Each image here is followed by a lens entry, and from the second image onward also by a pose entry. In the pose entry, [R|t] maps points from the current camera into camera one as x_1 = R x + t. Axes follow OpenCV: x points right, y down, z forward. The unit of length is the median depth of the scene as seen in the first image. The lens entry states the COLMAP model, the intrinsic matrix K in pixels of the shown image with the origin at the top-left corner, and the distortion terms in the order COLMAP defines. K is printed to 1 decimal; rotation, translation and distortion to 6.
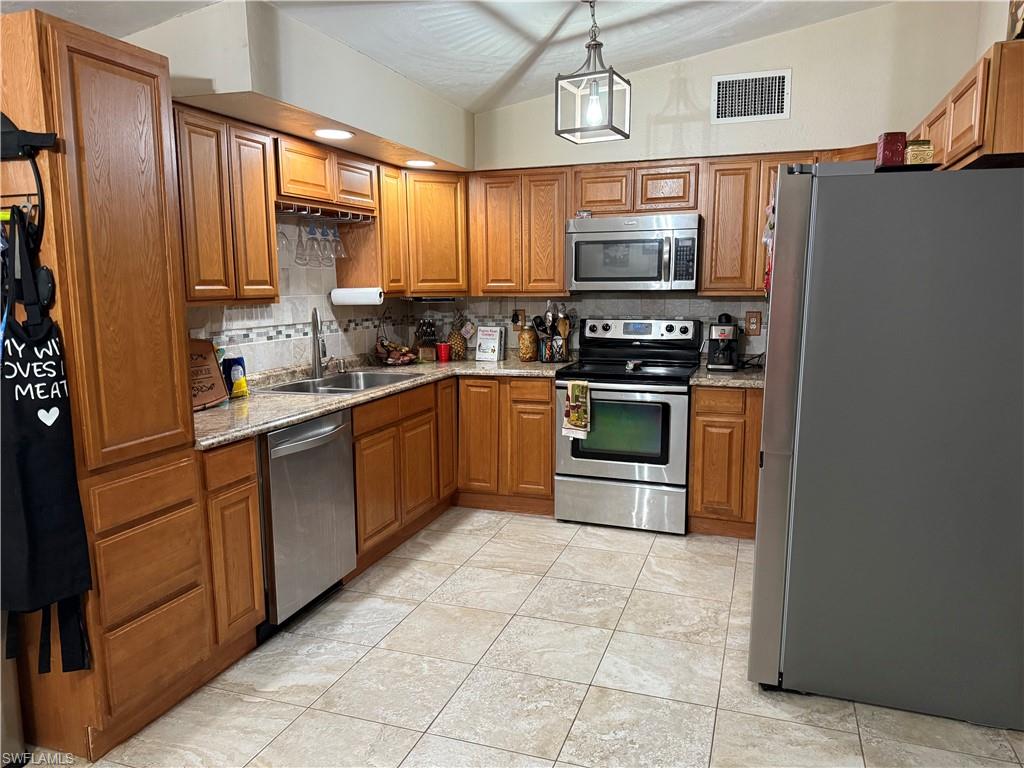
lens RADIAL K [[741.0, 0, 516.1], [0, 741.0, 387.8], [0, 0, 1]] dist [0.013134, -0.021424]
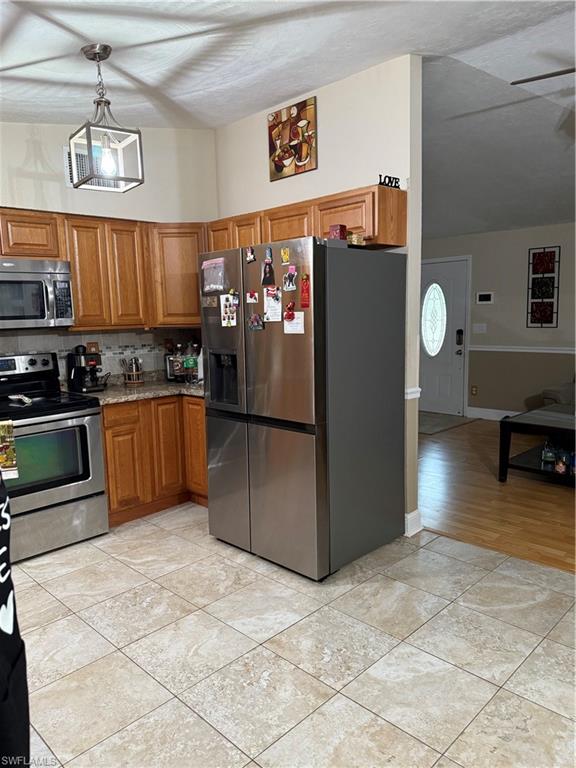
lens RADIAL K [[555.7, 0, 292.7], [0, 555.7, 377.2], [0, 0, 1]] dist [0.013134, -0.021424]
pose [[0.427649, -0.123785, 0.895430, -0.486762], [0.164004, 0.984764, 0.057808, -0.055798], [-0.888943, 0.122132, 0.441434, 0.381399]]
